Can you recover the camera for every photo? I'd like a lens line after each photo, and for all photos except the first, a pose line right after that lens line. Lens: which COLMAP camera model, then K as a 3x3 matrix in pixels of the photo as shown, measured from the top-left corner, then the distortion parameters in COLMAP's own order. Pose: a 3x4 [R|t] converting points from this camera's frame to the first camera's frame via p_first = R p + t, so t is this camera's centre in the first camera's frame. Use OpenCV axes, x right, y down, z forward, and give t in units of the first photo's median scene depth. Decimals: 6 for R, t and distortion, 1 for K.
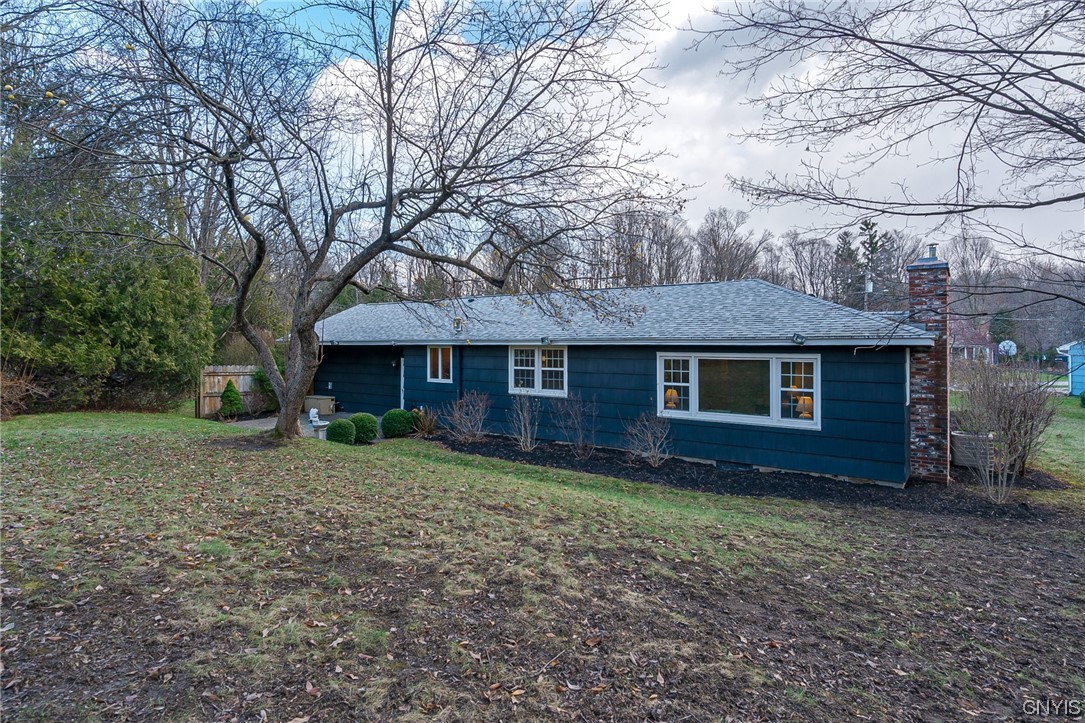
lens RADIAL K [[592.2, 0, 542.5], [0, 592.2, 361.5], [0, 0, 1]] dist [-0.003359, 0.000010]
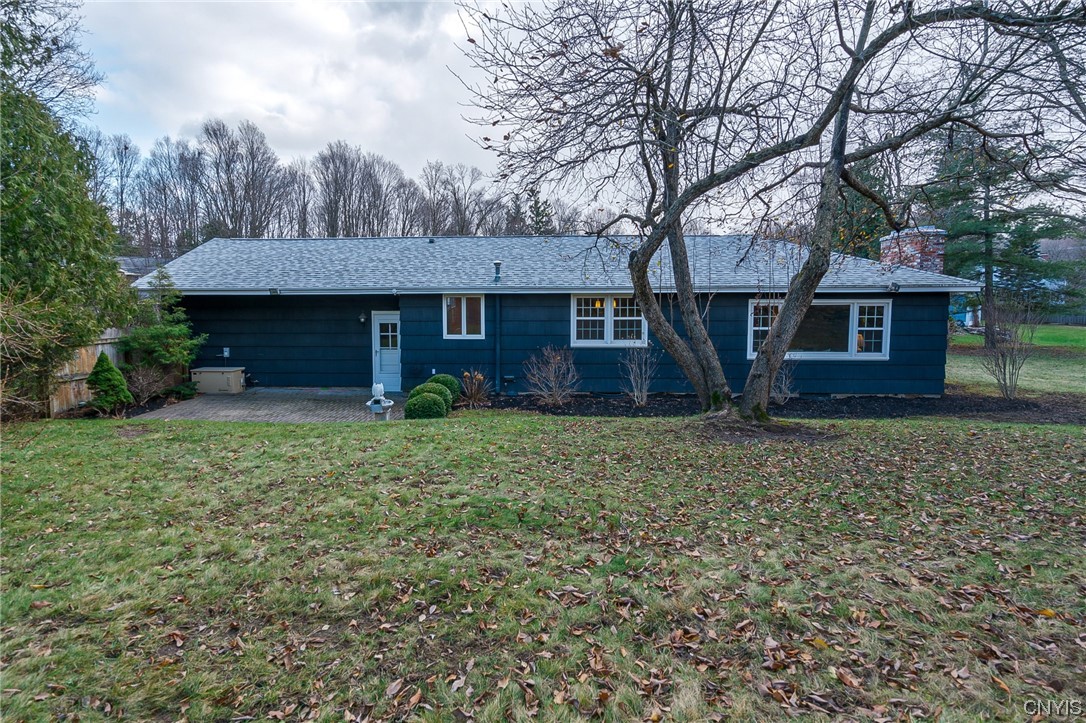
lens RADIAL K [[558.4, 0, 536.4], [0, 558.4, 341.6], [0, 0, 1]] dist [-0.000365, 0.000602]
pose [[0.823290, -0.053346, 0.565108, -0.582763], [0.020318, 0.997706, 0.064582, -0.010490], [-0.567257, -0.041688, 0.822485, 0.321969]]
